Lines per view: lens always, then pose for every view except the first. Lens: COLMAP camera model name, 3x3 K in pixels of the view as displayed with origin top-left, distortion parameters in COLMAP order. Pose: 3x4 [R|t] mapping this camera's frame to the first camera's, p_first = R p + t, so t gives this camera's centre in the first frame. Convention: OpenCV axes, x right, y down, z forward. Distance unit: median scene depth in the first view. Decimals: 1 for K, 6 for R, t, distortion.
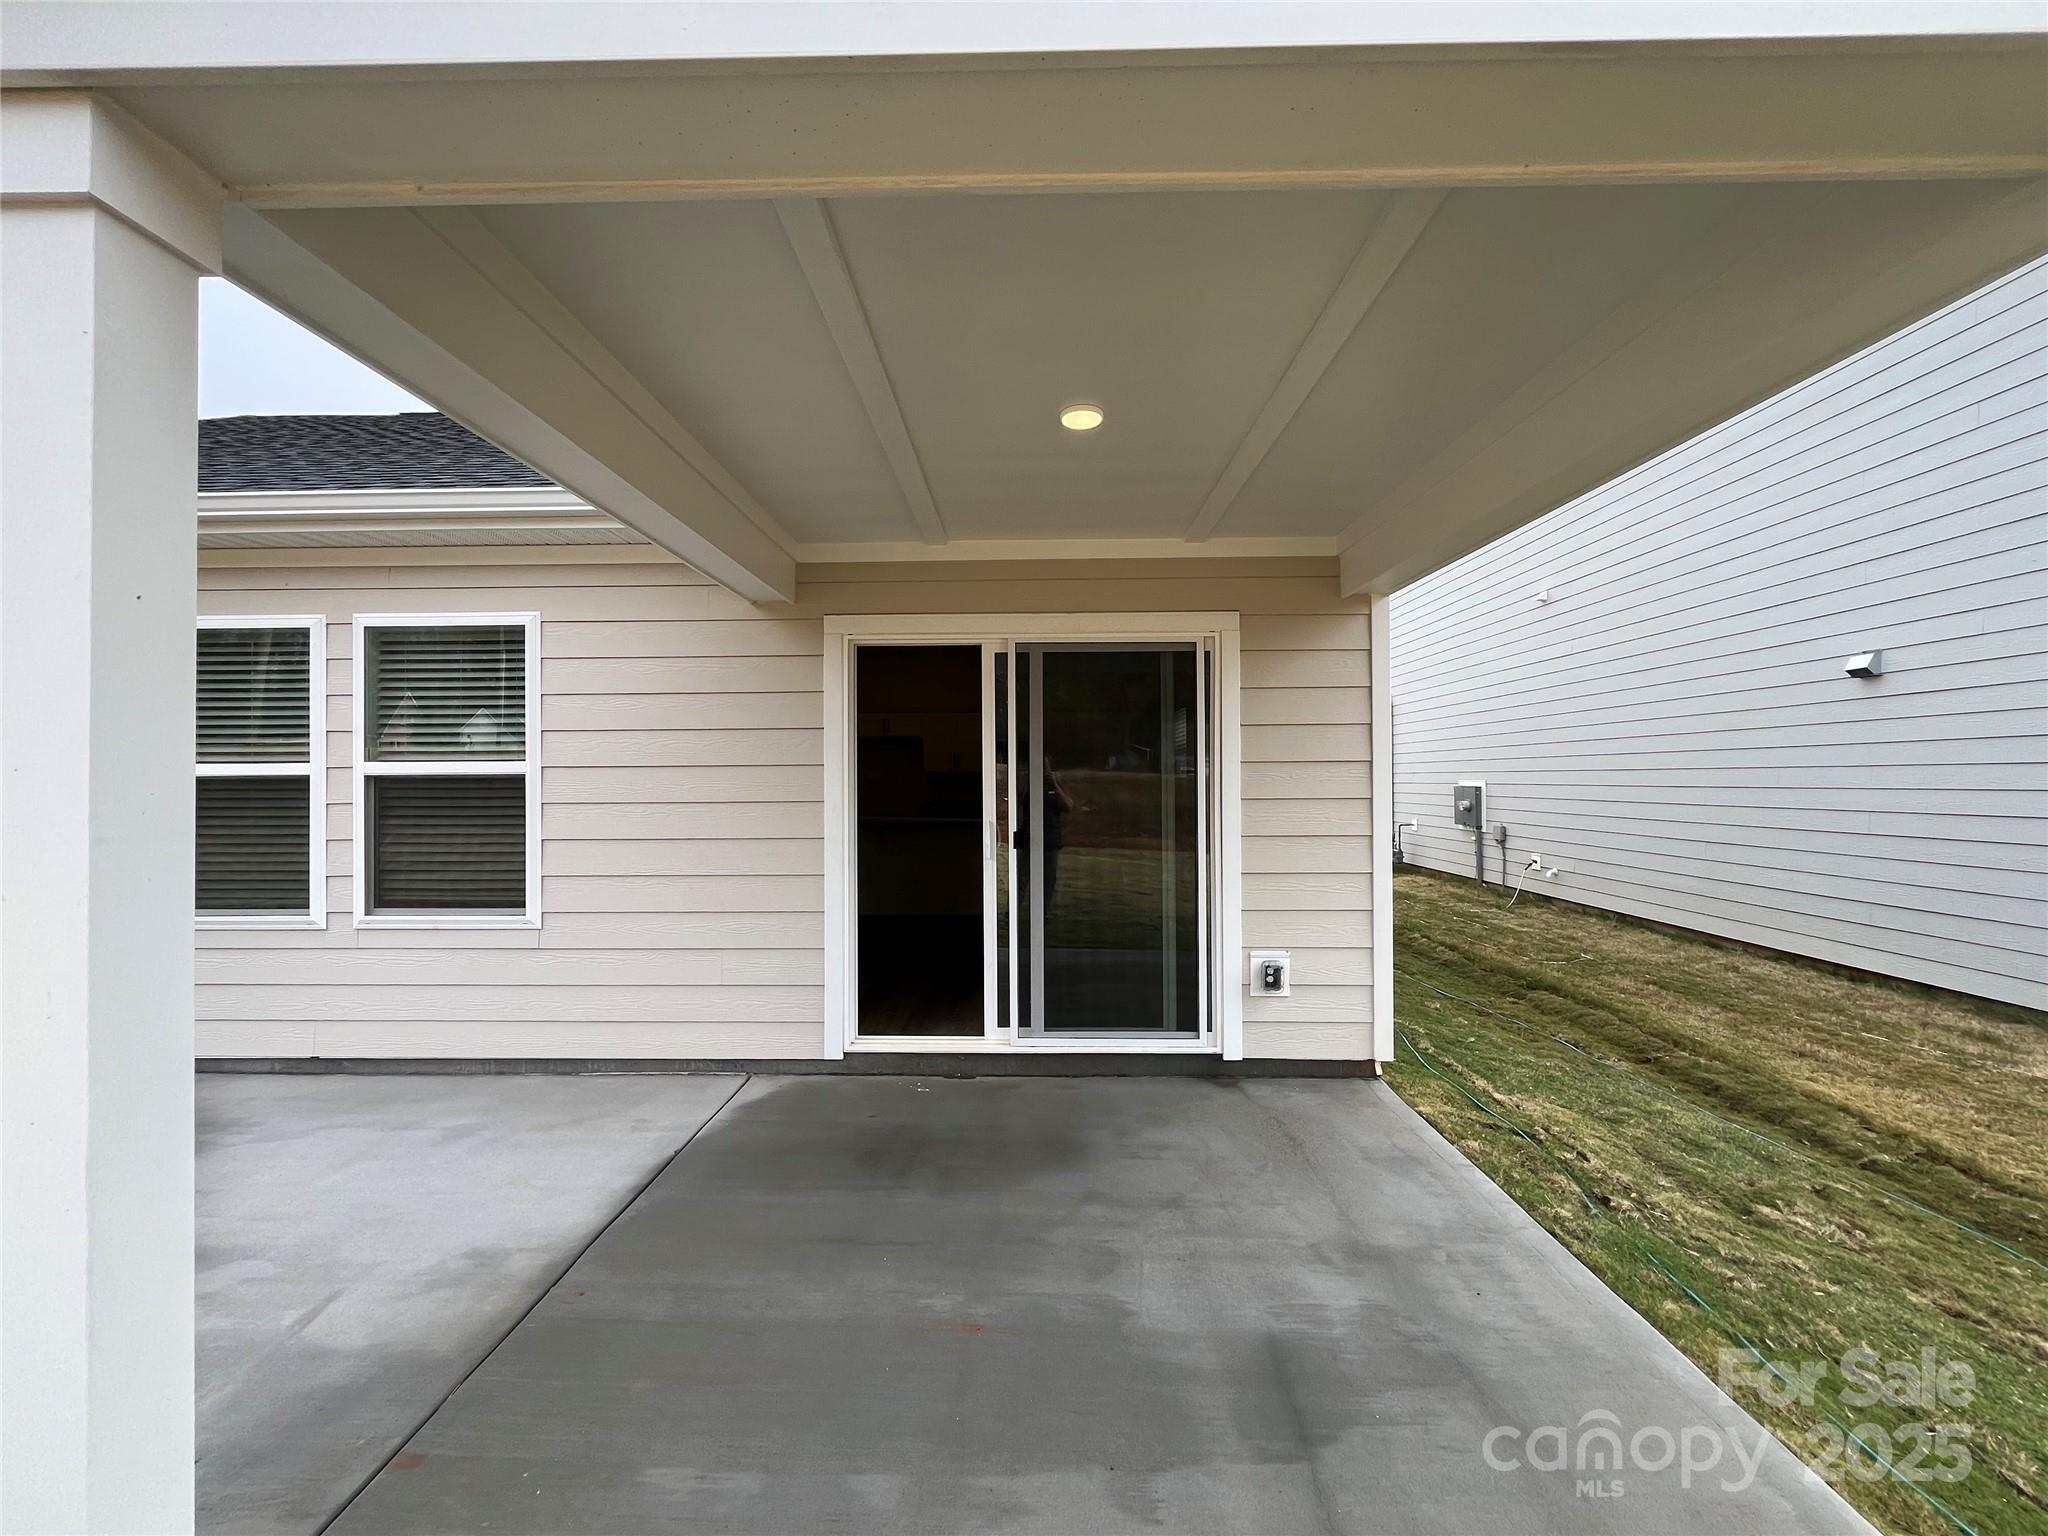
lens RADIAL K [[834.4, 0, 1021.4], [0, 834.4, 773.2], [0, 0, 1]] dist [-0.002692, -0.000999]
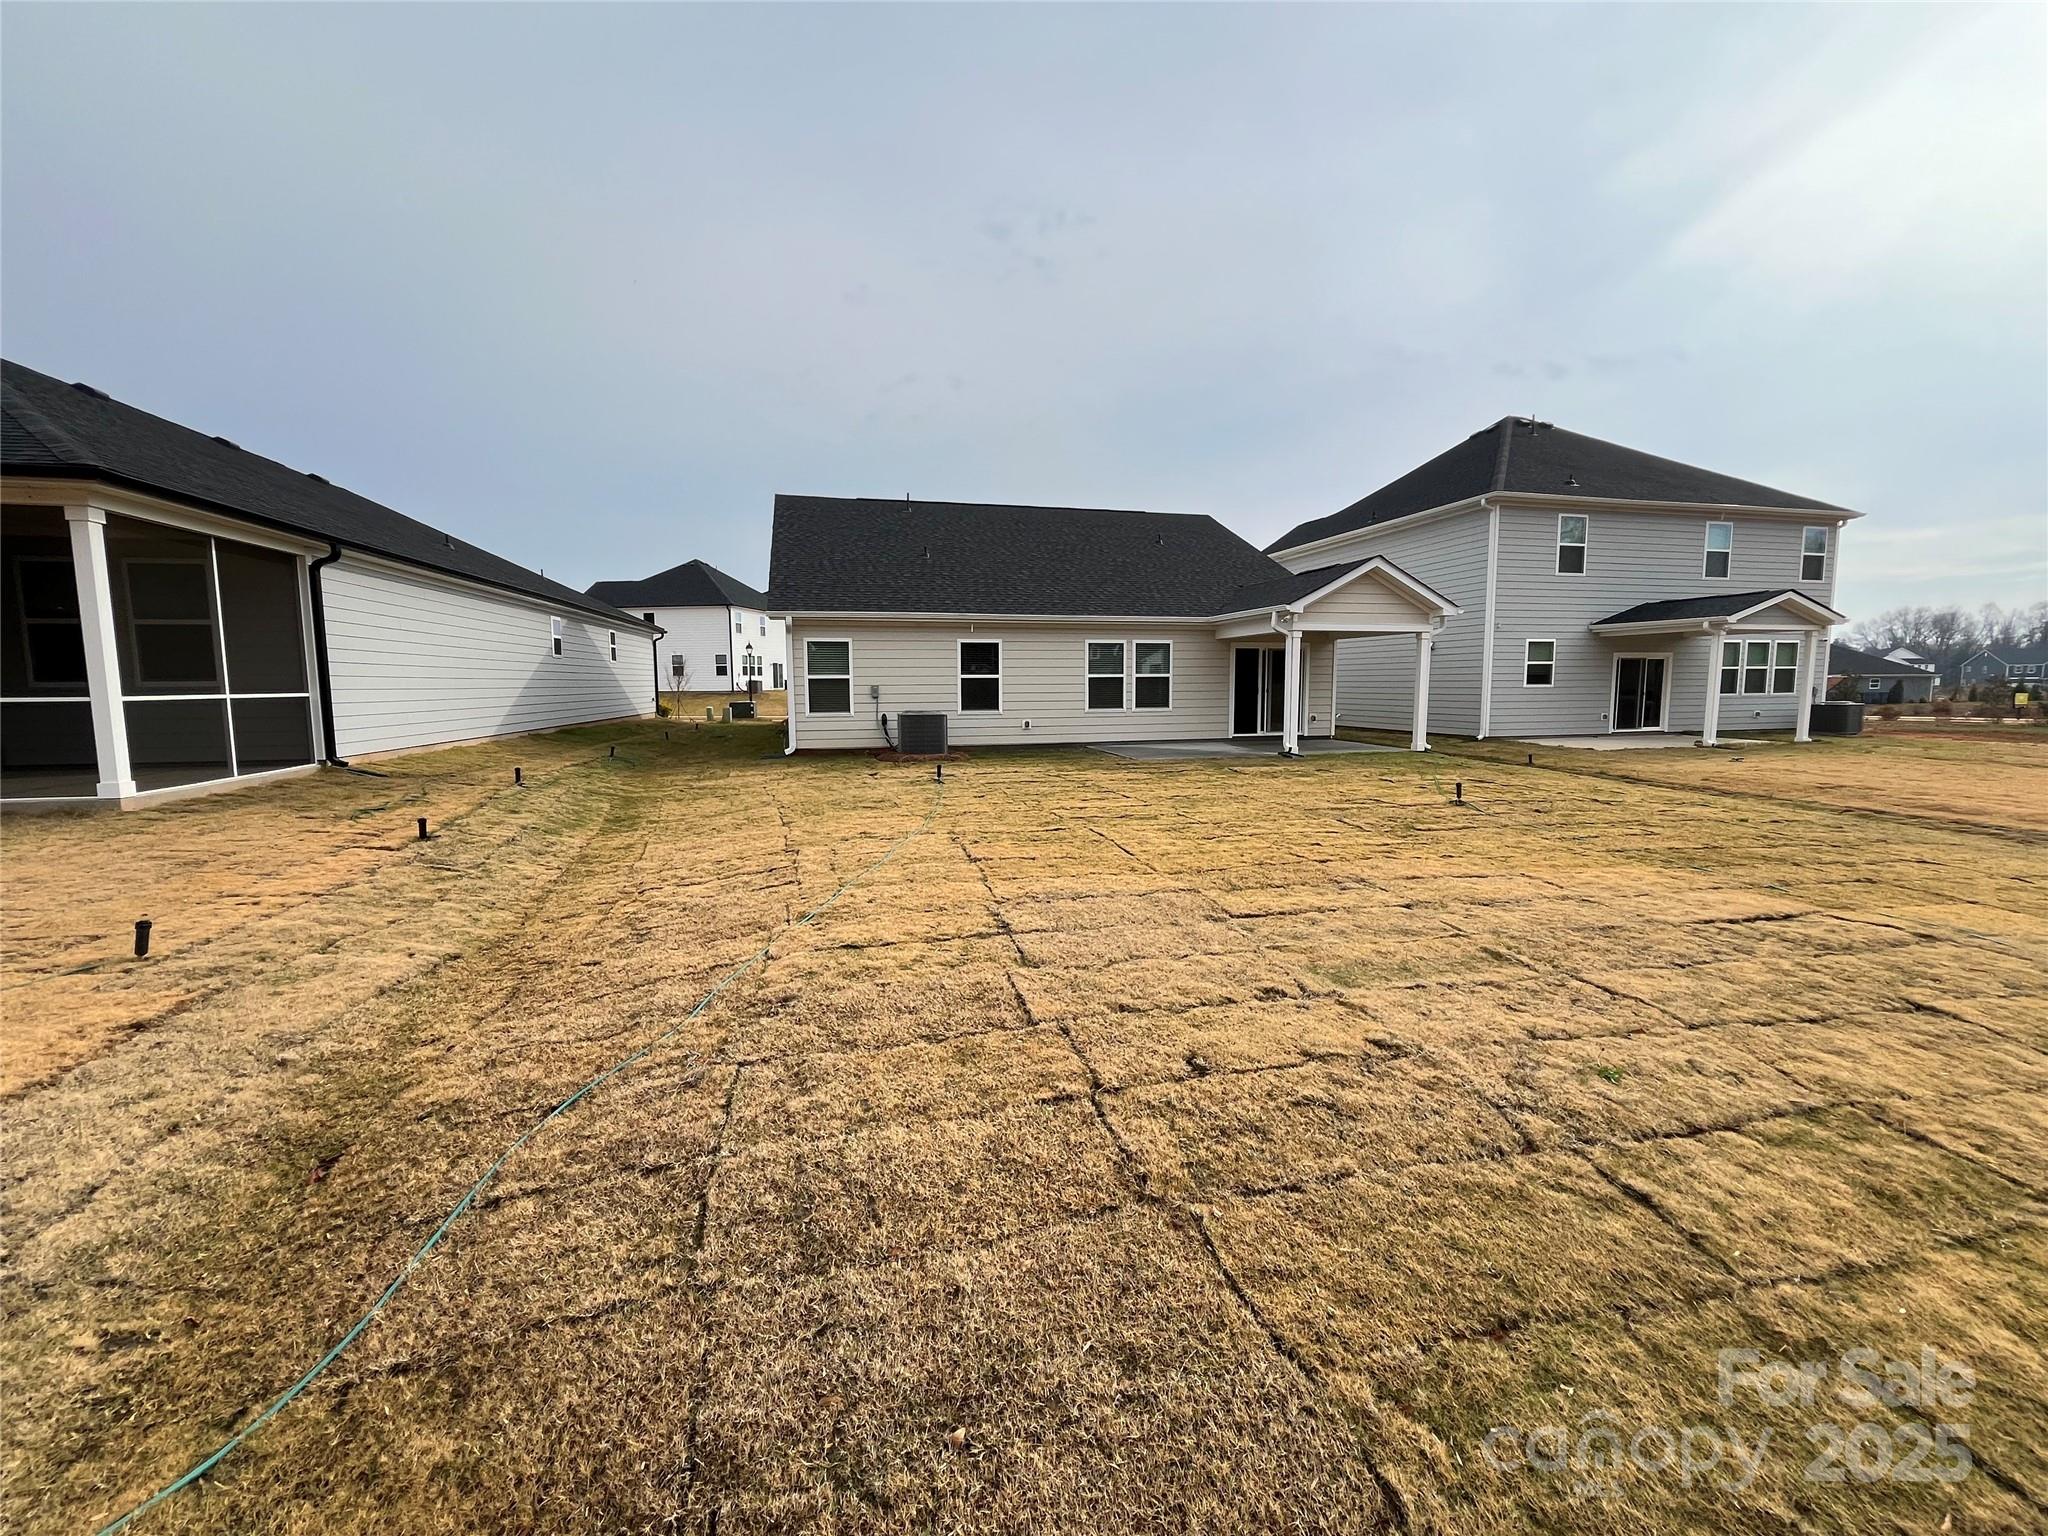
lens RADIAL K [[834.4, 0, 1028.0], [0, 834.4, 760.4], [0, 0, 1]] dist [-0.002692, -0.000999]
pose [[0.962861, -0.032313, 0.268058, -2.549666], [0.005448, 0.994936, 0.100366, -0.006455], [-0.269944, -0.095178, 0.958160, -3.153760]]
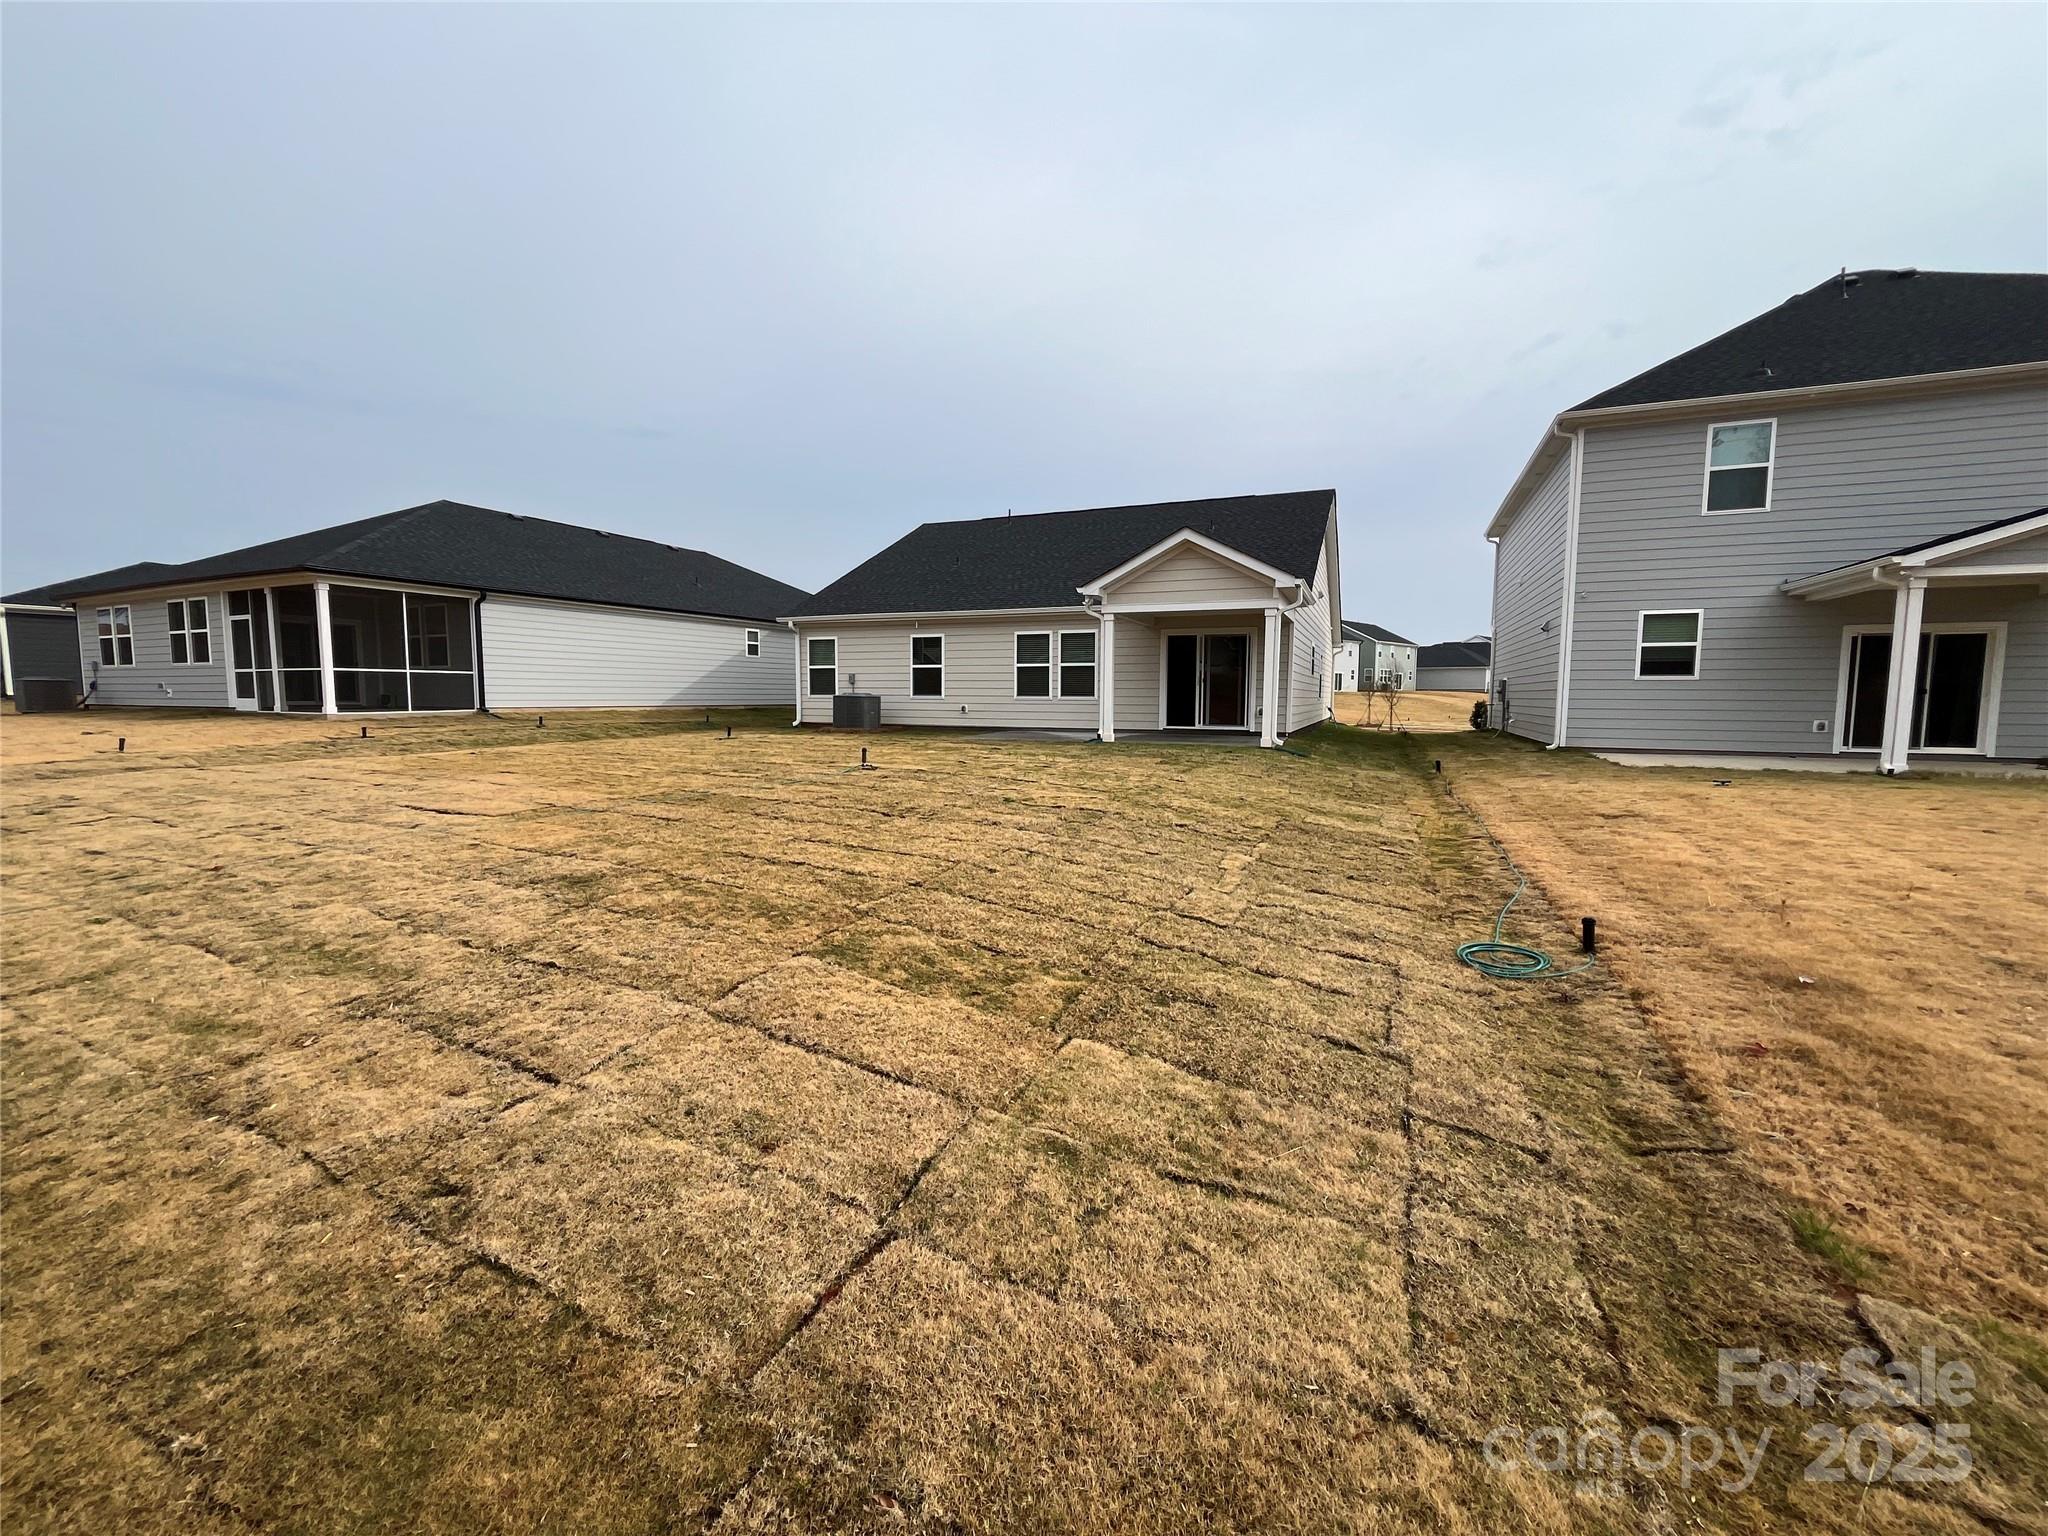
lens RADIAL K [[834.4, 0, 1019.3], [0, 834.4, 770.7], [0, 0, 1]] dist [-0.002692, -0.000999]
pose [[0.929493, 0.037314, -0.366948, 0.712262], [-0.001357, 0.995209, 0.097765, 0.124753], [0.368838, -0.090374, 0.925090, -3.399552]]
